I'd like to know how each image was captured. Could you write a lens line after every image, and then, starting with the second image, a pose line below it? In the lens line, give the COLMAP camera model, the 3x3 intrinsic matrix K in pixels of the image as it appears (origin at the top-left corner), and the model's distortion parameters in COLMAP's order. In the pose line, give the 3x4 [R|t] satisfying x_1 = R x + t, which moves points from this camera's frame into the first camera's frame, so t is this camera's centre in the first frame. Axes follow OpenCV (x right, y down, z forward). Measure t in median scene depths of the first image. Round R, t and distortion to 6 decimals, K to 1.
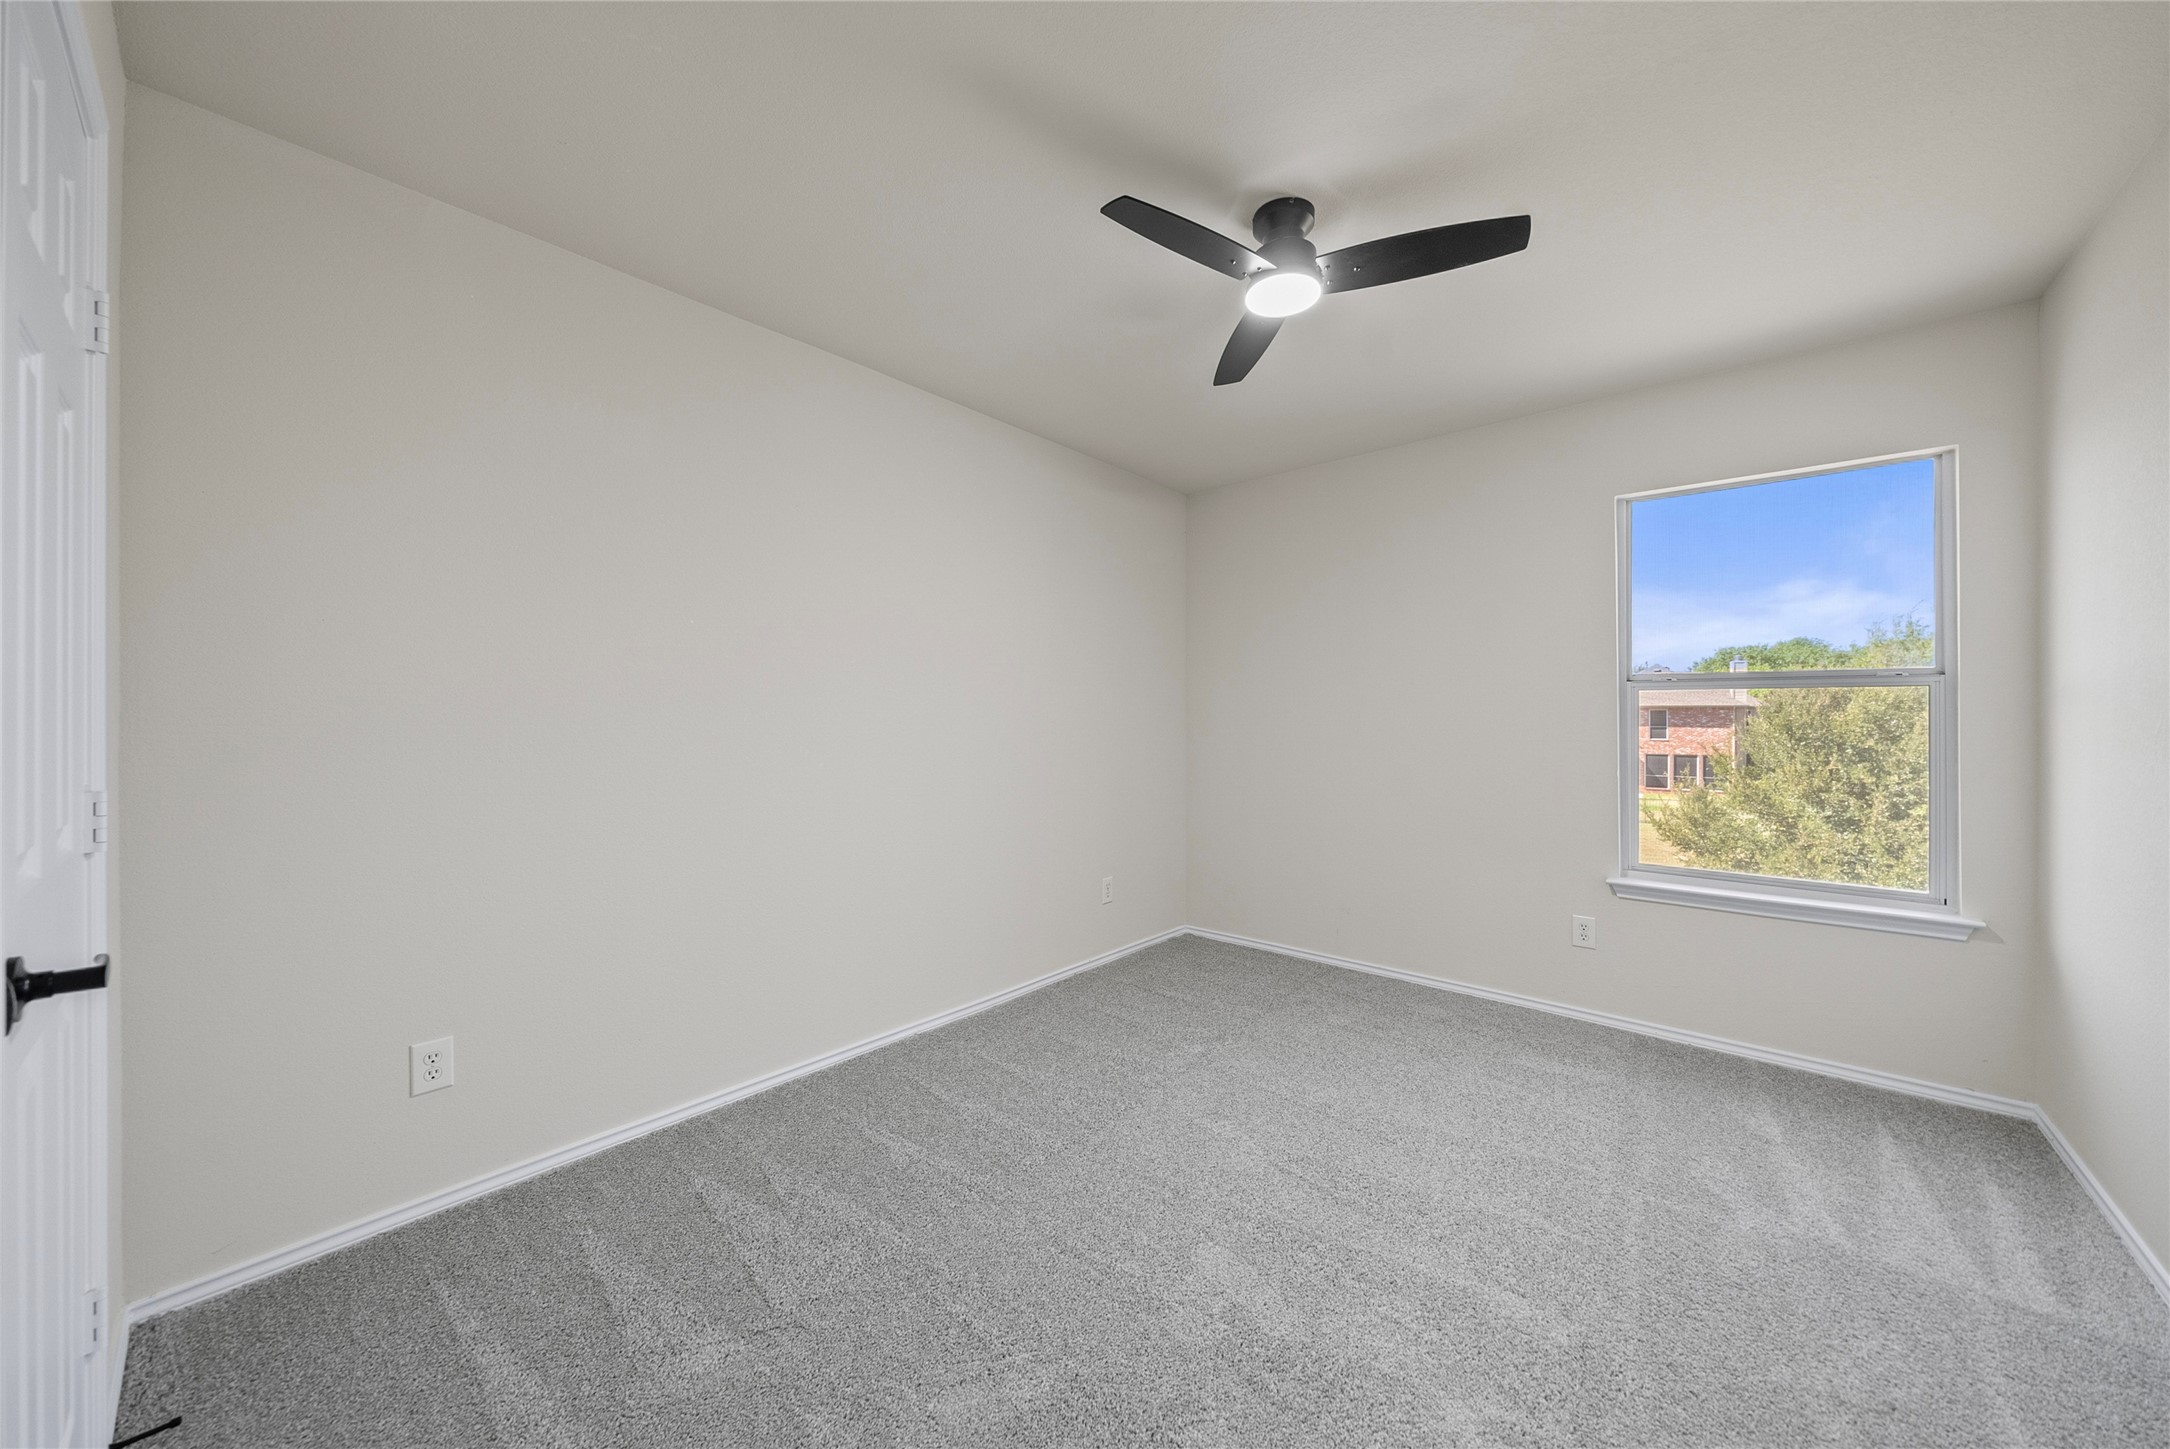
lens RADIAL K [[755.9, 0, 1078.4], [0, 755.9, 715.5], [0, 0, 1]] dist [-0.006489, 0.000353]
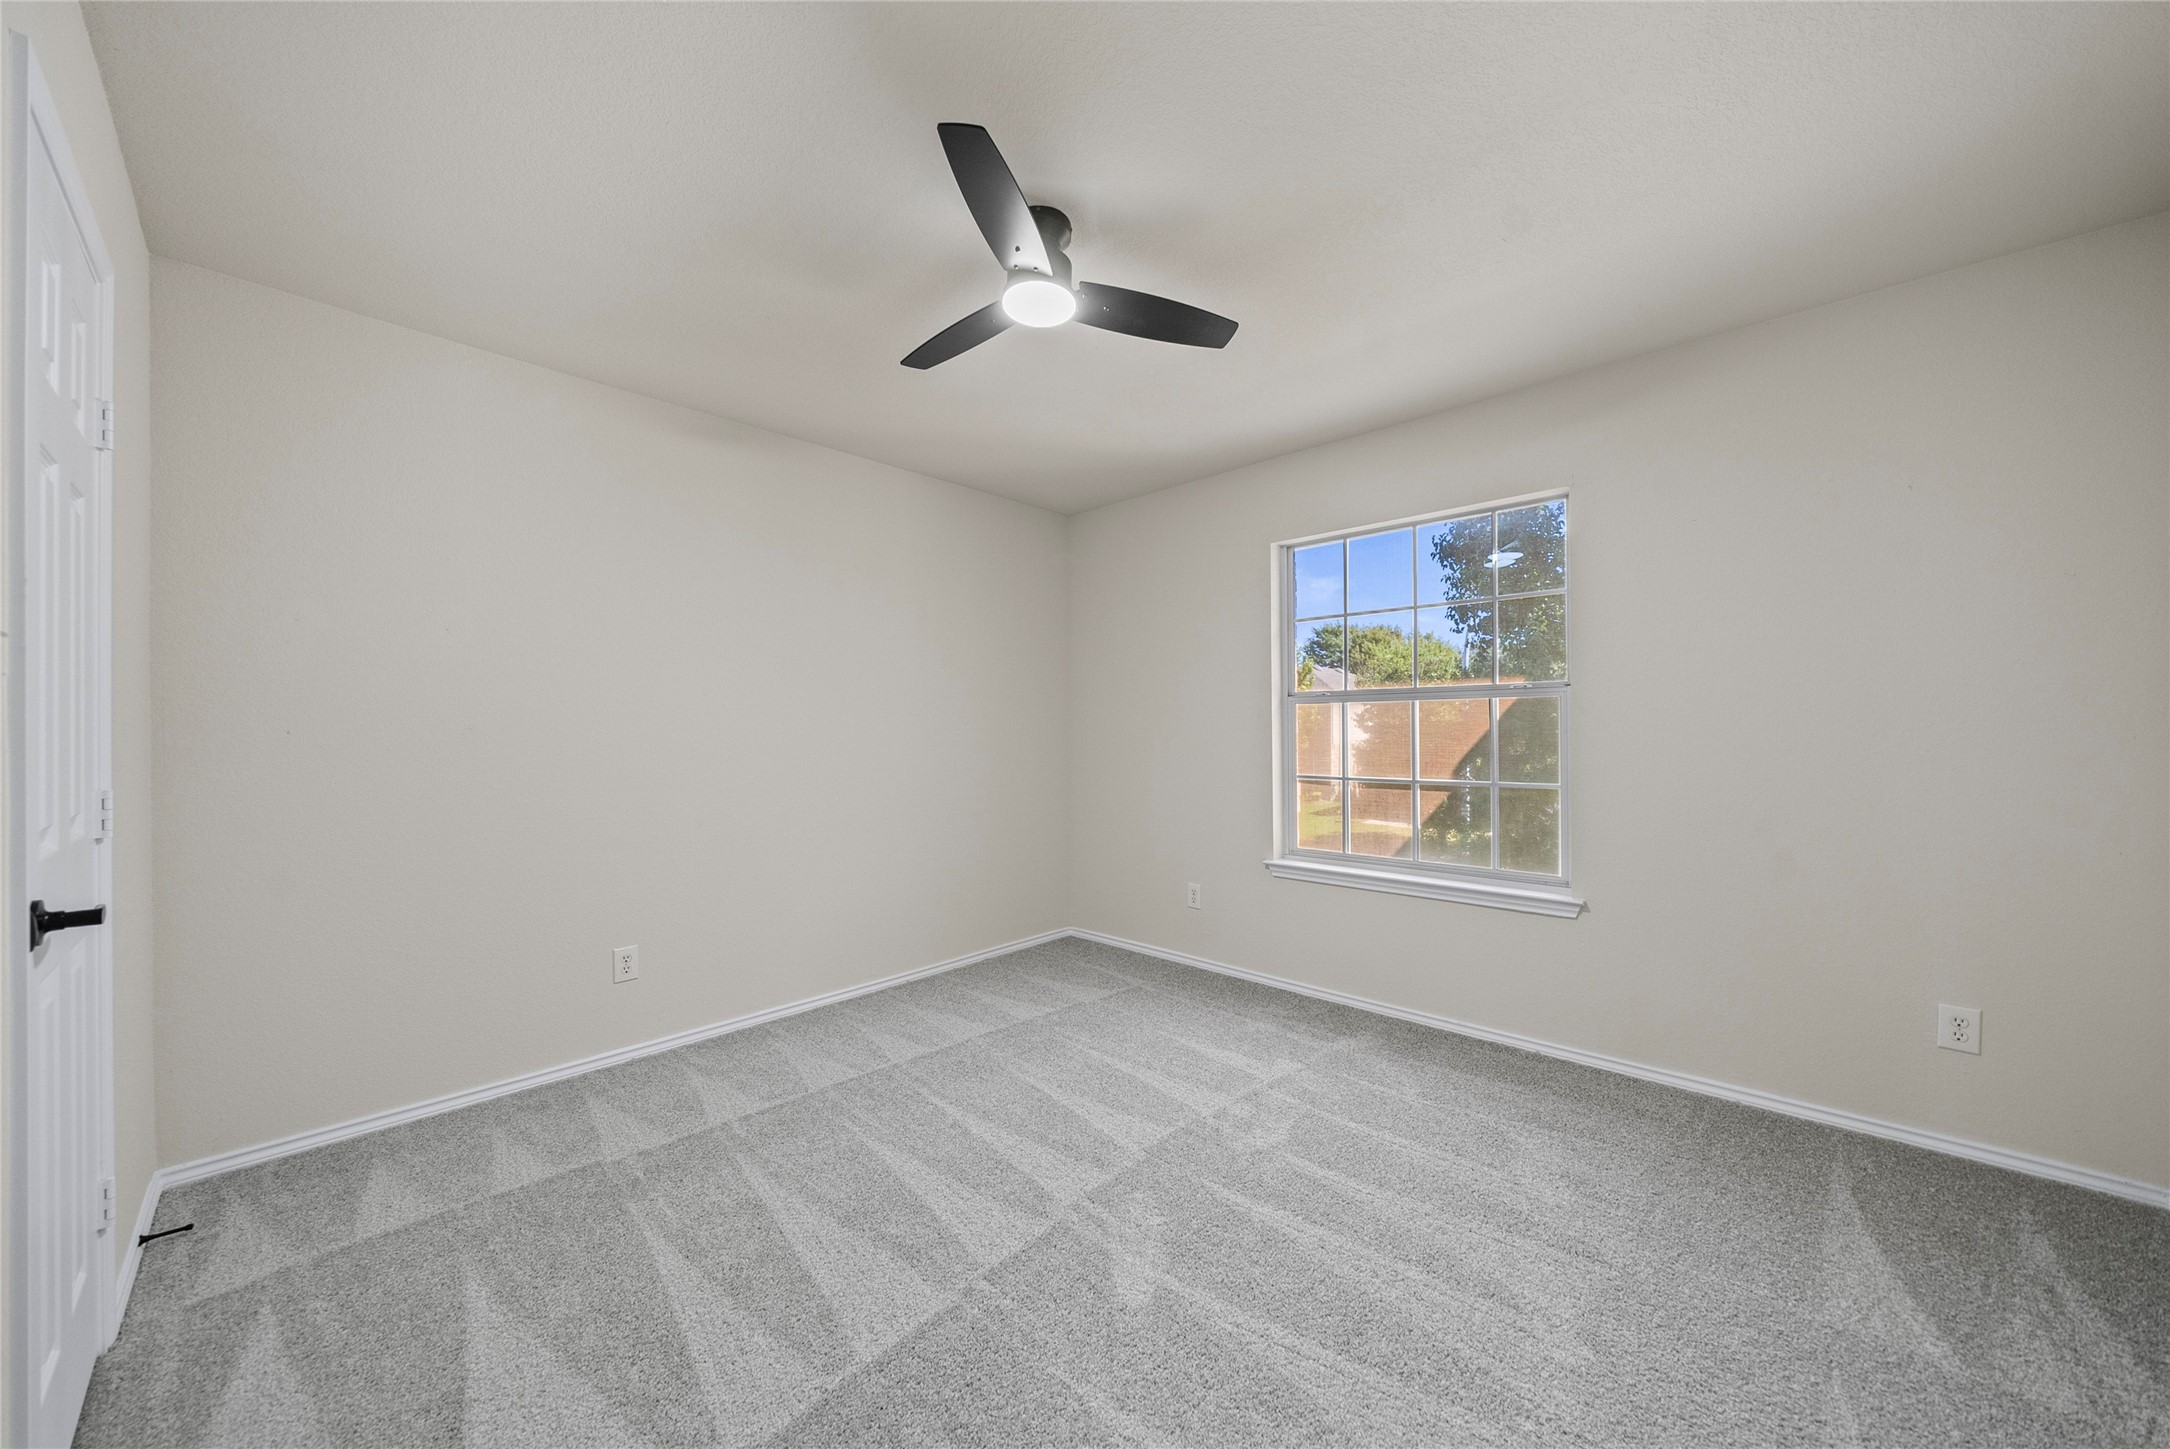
lens RADIAL K [[755.9, 0, 1093.2], [0, 755.9, 735.1], [0, 0, 1]] dist [-0.006489, 0.000353]
pose [[0.999925, 0.001074, -0.012215, 0.500362], [-0.001040, 0.999996, 0.002767, 0.000742], [0.012218, -0.002754, 0.999922, -0.330054]]
